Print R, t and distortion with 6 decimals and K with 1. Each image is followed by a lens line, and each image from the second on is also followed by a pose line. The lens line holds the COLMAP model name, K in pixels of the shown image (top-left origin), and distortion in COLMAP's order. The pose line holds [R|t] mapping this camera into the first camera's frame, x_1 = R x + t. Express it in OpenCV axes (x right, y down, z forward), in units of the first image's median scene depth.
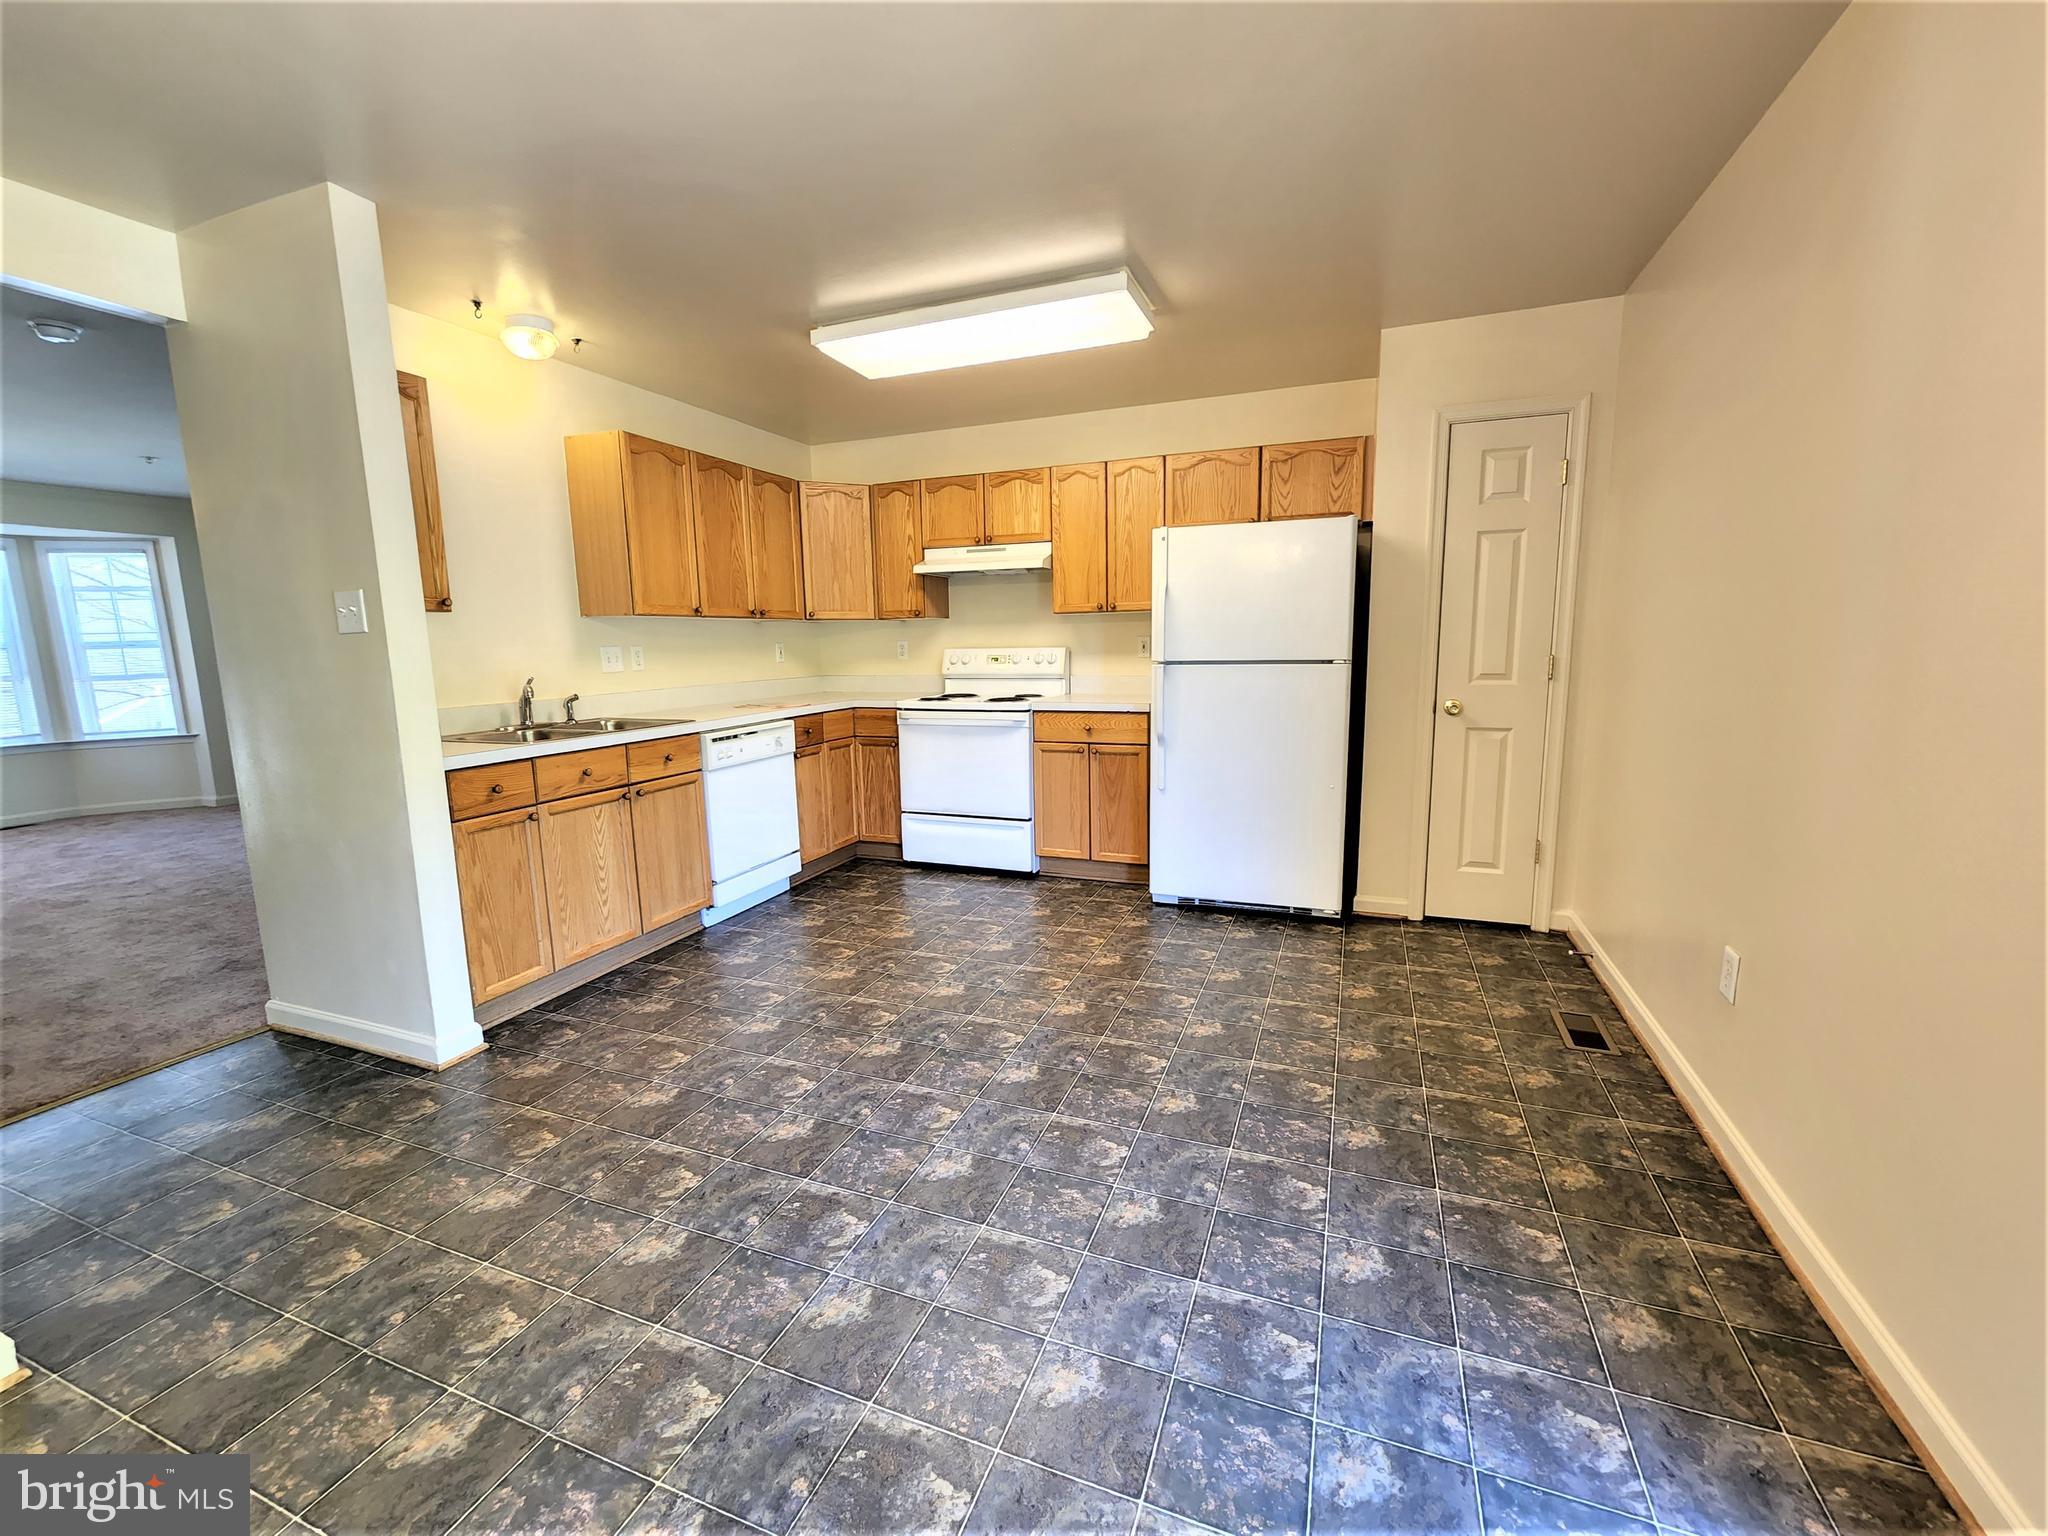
lens RADIAL K [[843.9, 0, 1019.5], [0, 843.9, 771.3], [0, 0, 1]] dist [-0.003606, 0.001236]
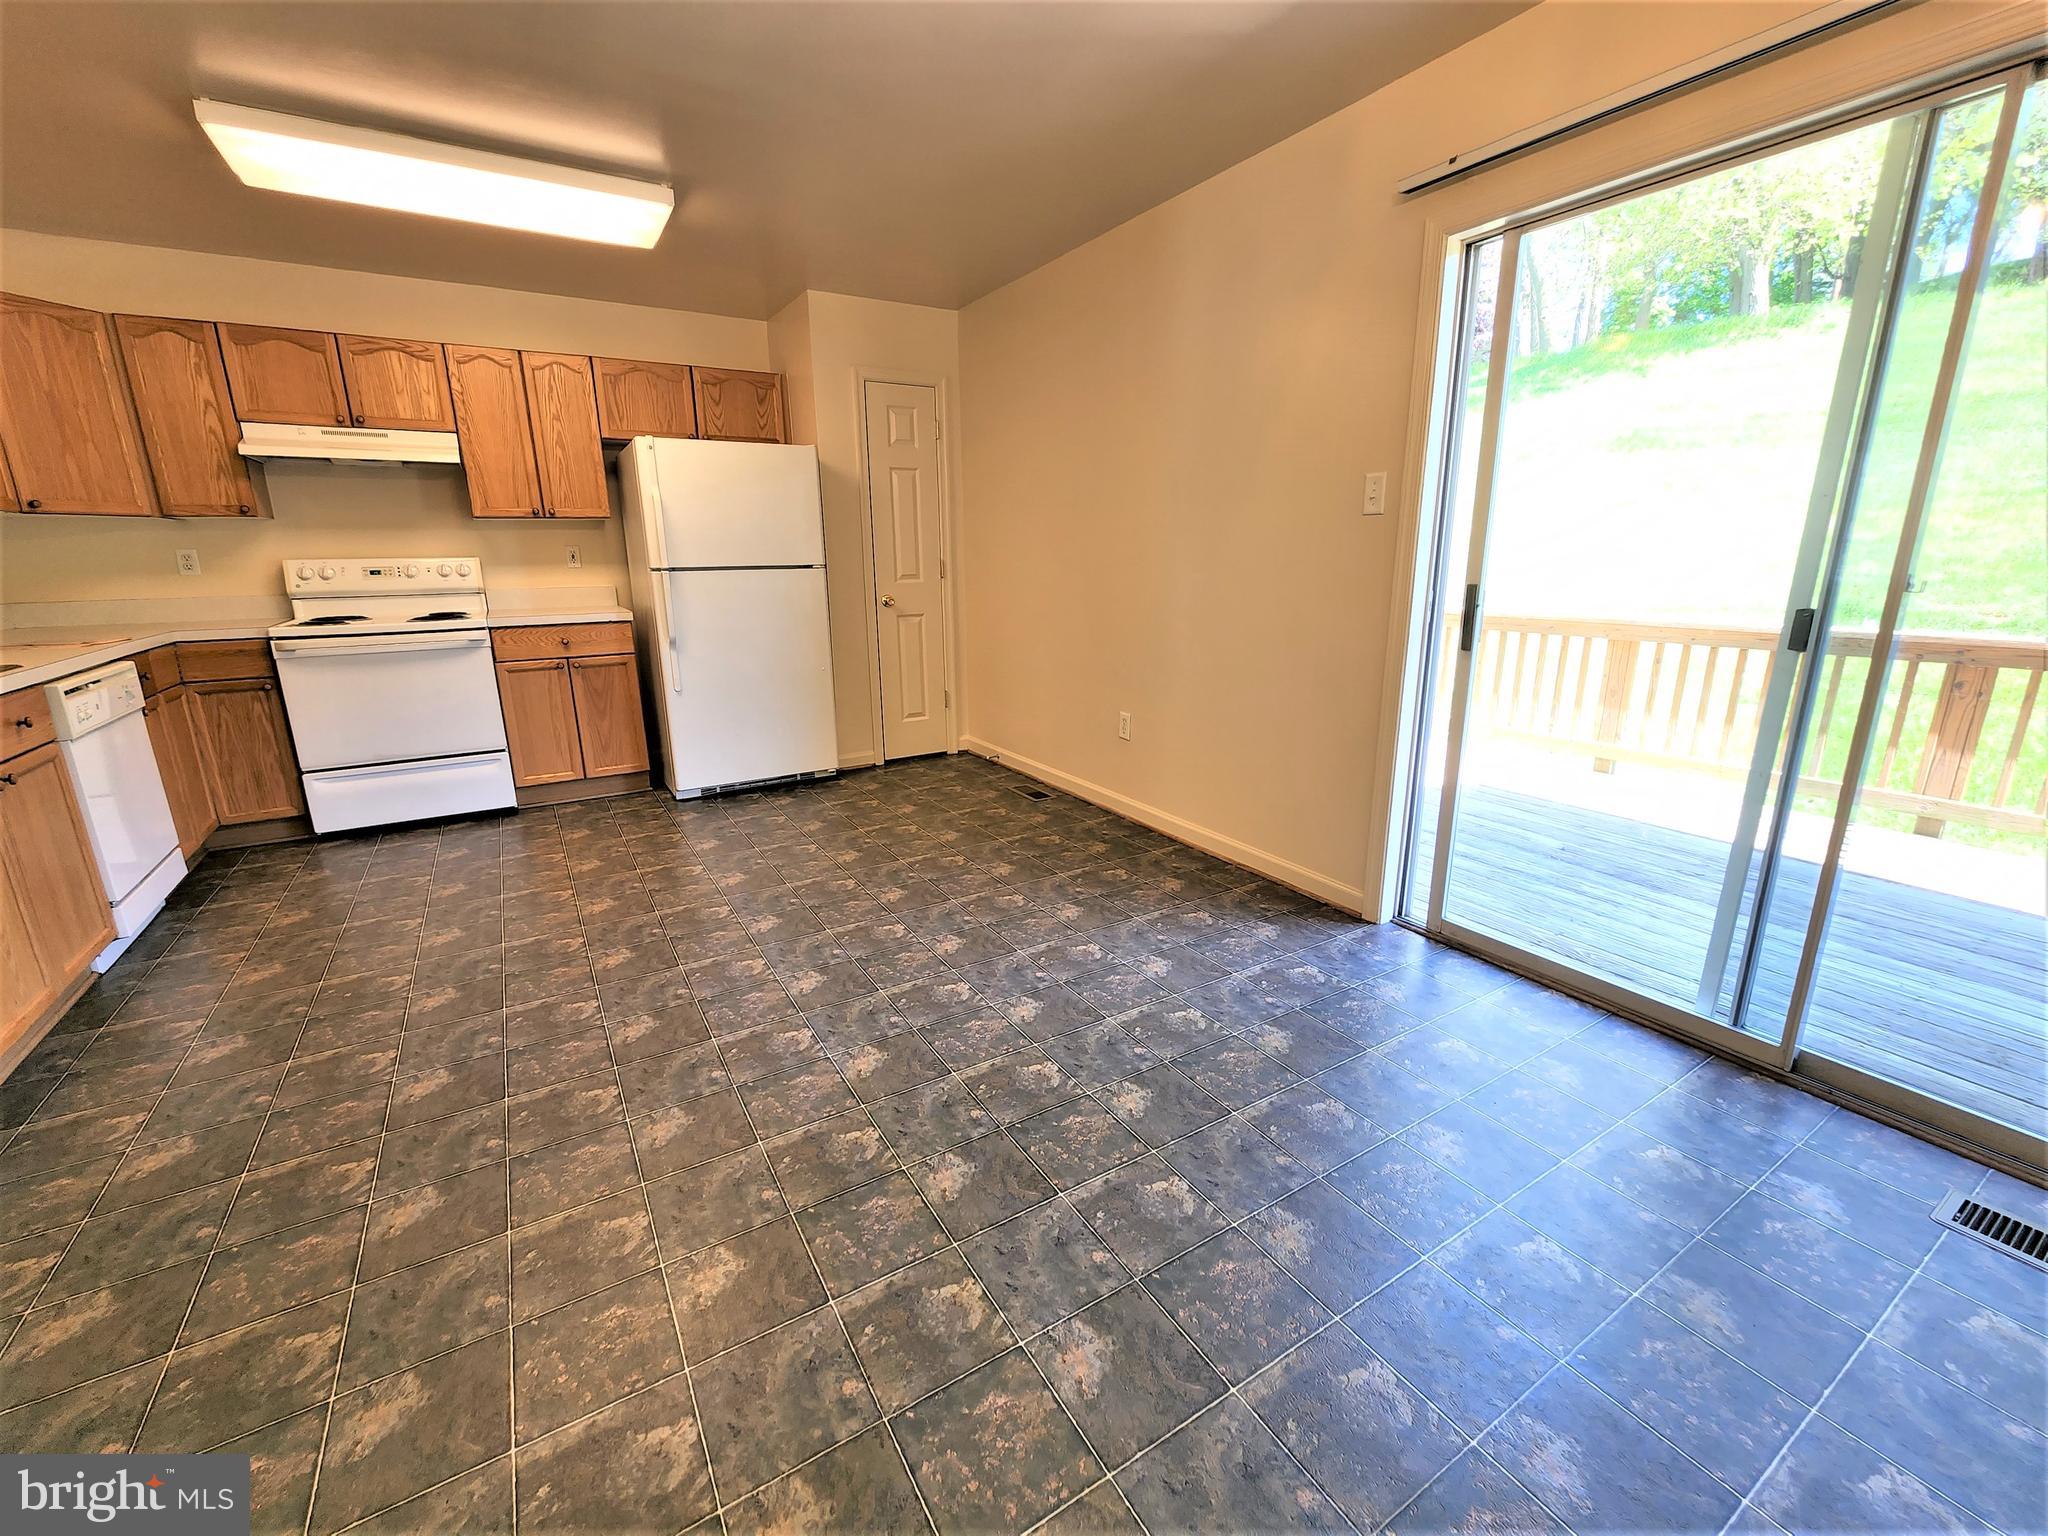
lens RADIAL K [[843.9, 0, 1017.7], [0, 843.9, 771.6], [0, 0, 1]] dist [-0.003606, 0.001236]
pose [[0.607582, -0.192471, 0.770584, -0.468201], [0.121773, 0.981297, 0.149087, 0.016690], [-0.784867, 0.003253, 0.619656, 0.006493]]
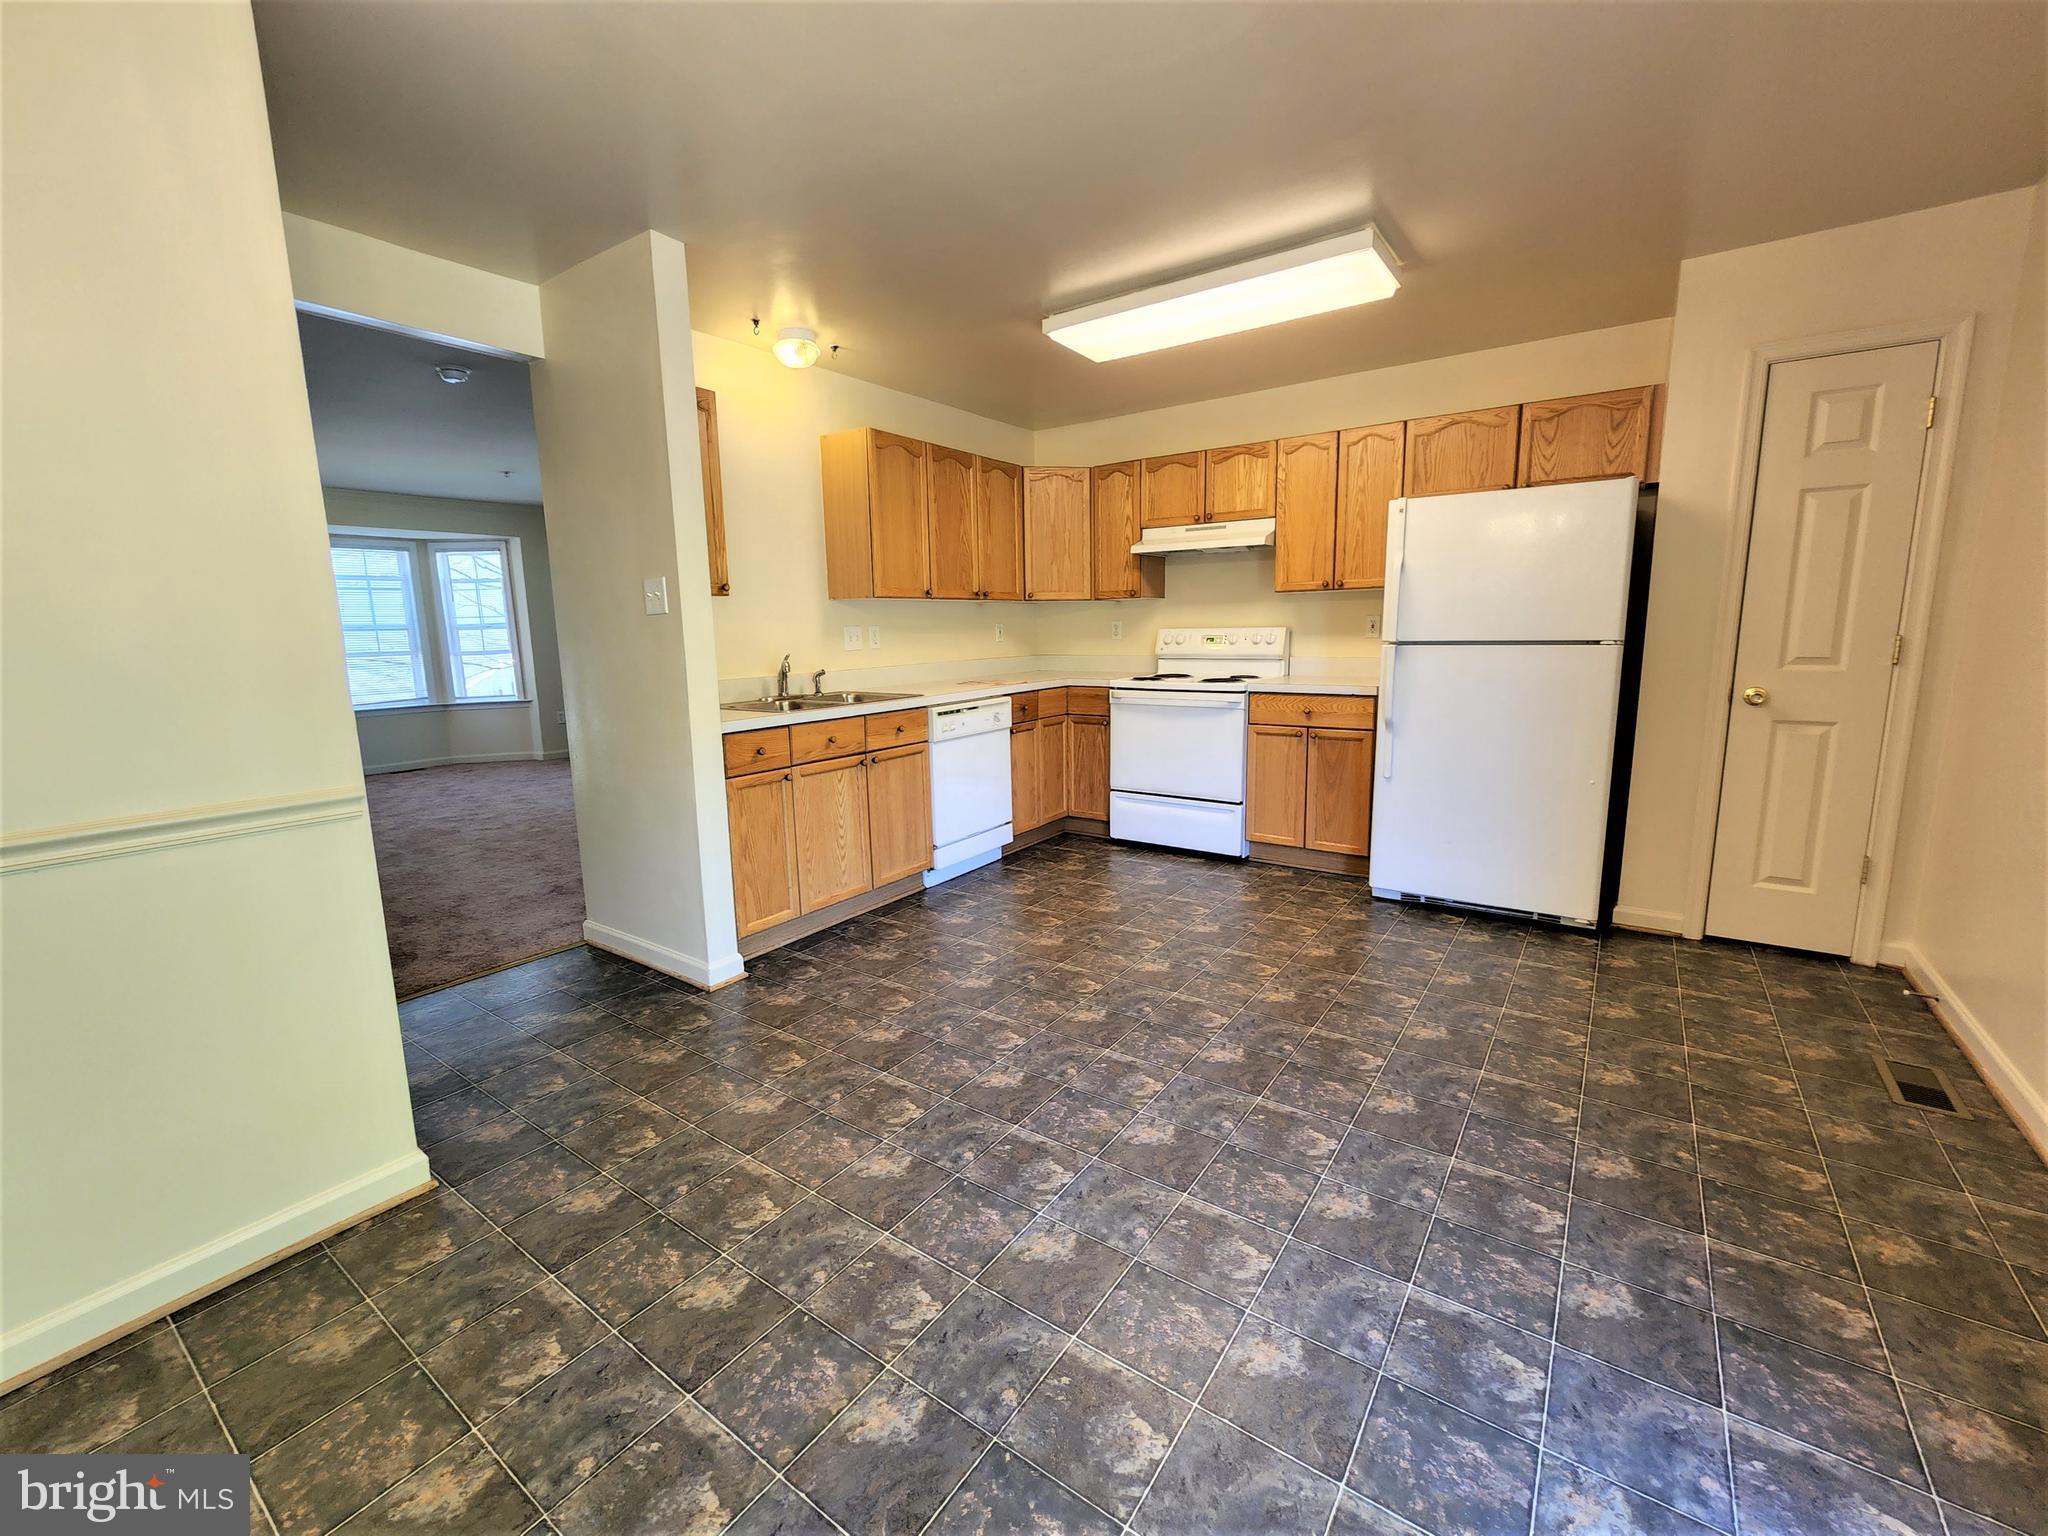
lens RADIAL K [[843.9, 0, 1017.4], [0, 843.9, 766.4], [0, 0, 1]] dist [-0.003606, 0.001236]
pose [[0.969982, 0.038570, -0.240098, -0.007852], [-0.034793, 0.999195, 0.019952, 0.005148], [0.240674, -0.010999, 0.970544, -0.016958]]
